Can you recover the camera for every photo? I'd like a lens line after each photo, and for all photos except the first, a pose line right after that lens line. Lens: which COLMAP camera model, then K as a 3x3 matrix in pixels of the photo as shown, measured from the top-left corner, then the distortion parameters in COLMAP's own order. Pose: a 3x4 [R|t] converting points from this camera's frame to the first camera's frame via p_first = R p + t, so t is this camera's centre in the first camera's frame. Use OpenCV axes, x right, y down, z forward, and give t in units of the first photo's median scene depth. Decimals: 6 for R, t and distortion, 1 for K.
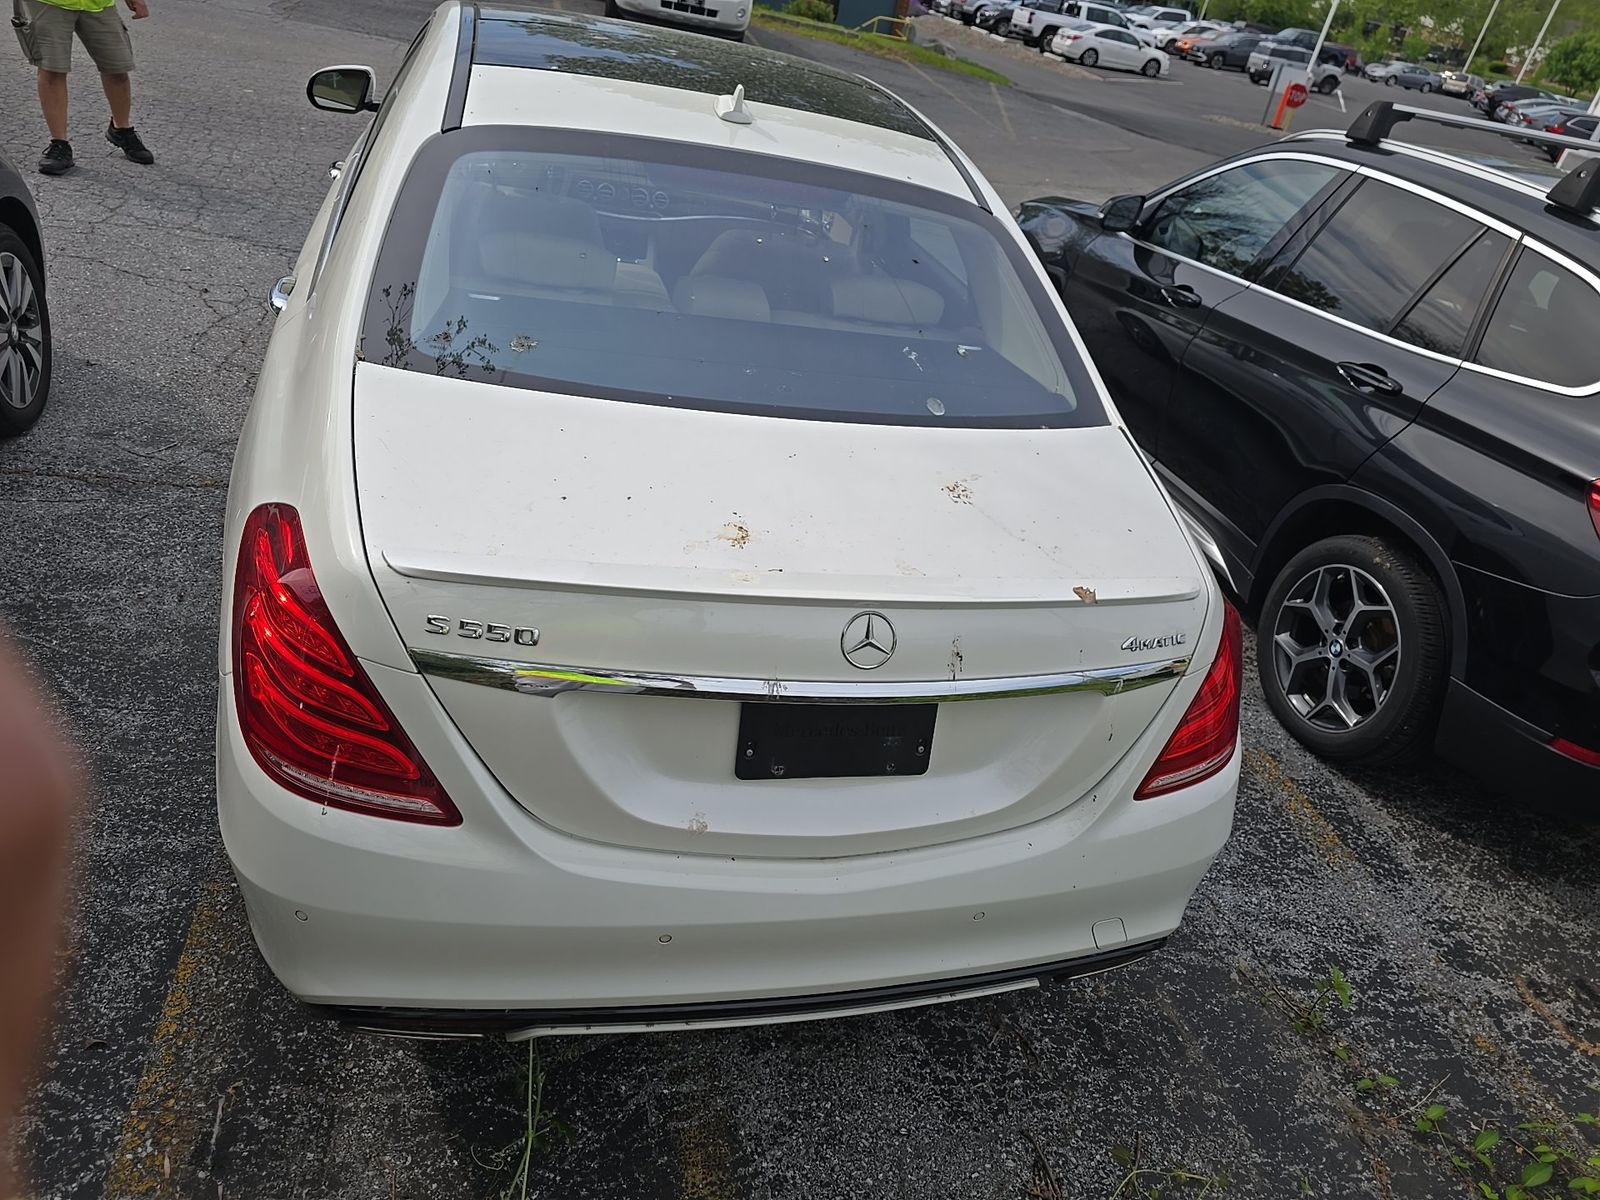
lens RADIAL K [[1042.9, 0, 815.0], [0, 1042.9, 598.2], [0, 0, 1]] dist [0.037711, -0.032549]
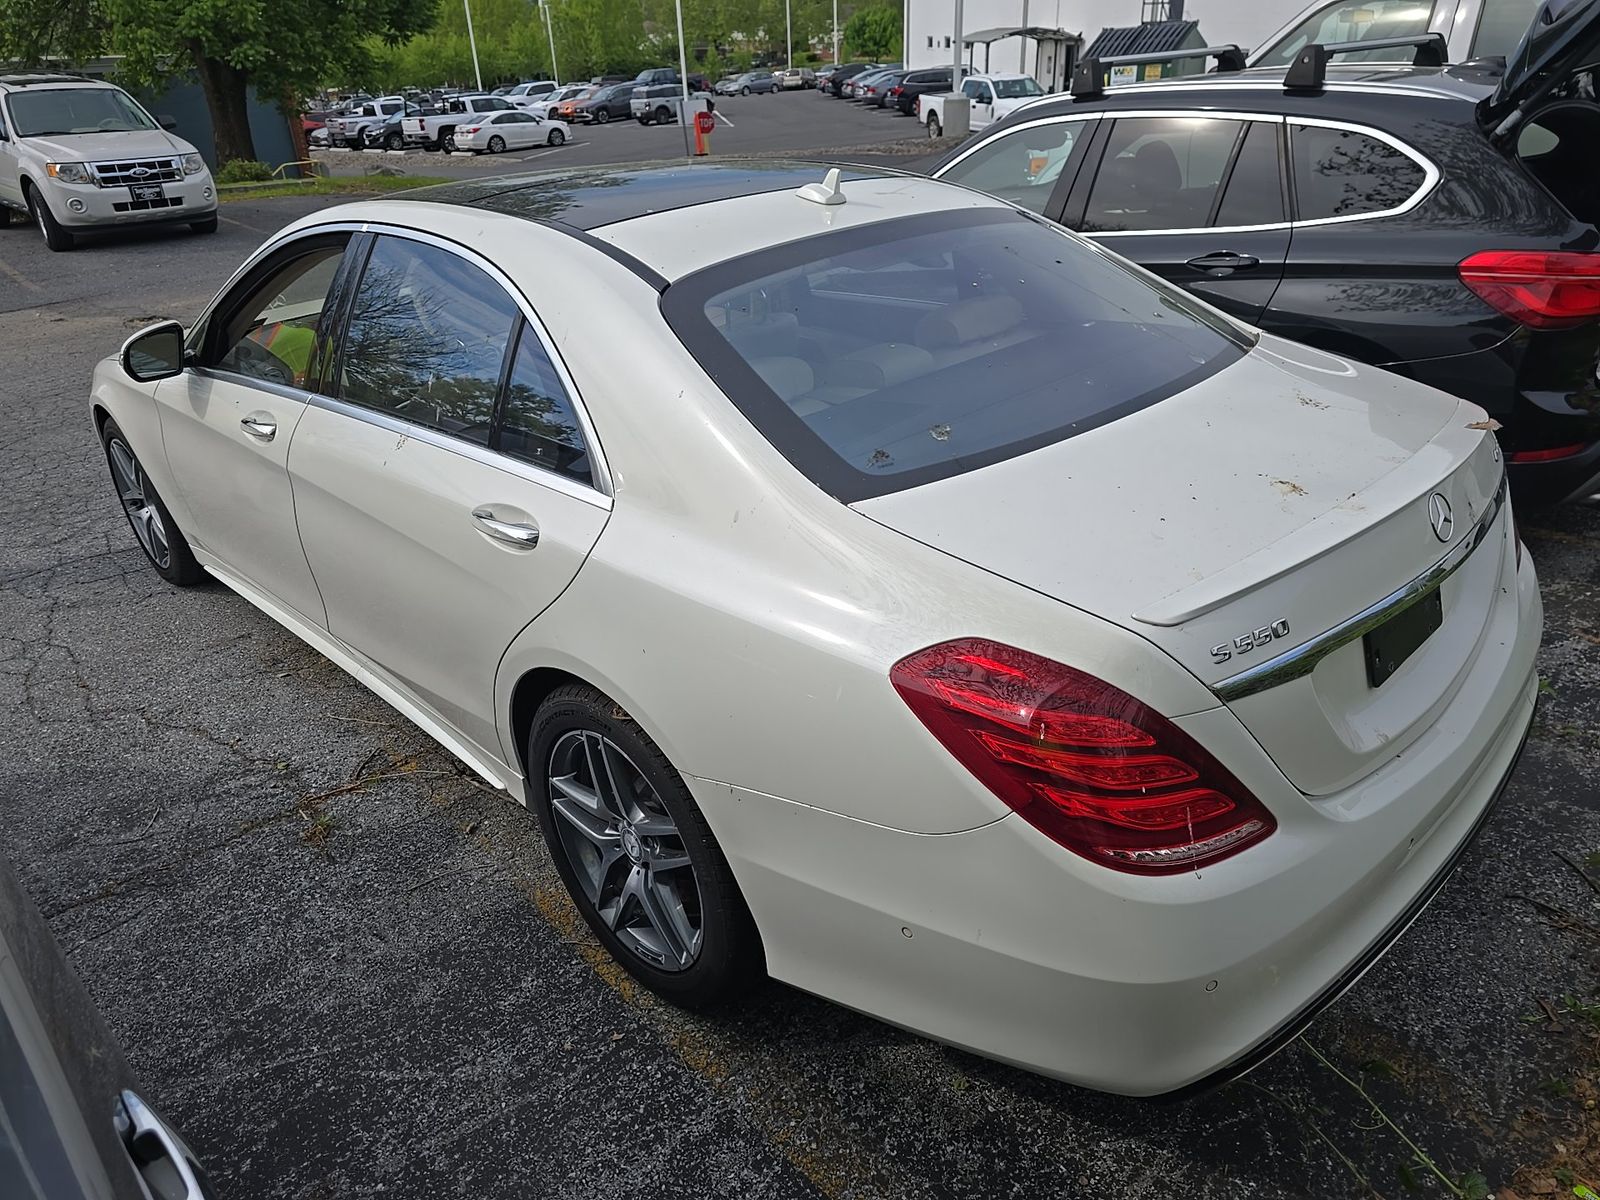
lens RADIAL K [[1042.9, 0, 815.0], [0, 1042.9, 598.2], [0, 0, 1]] dist [0.037711, -0.032549]
pose [[0.840676, -0.424920, 0.335719, -0.470403], [0.444656, 0.895479, 0.019945, -0.103162], [-0.309104, 0.132512, 0.941751, 0.060670]]
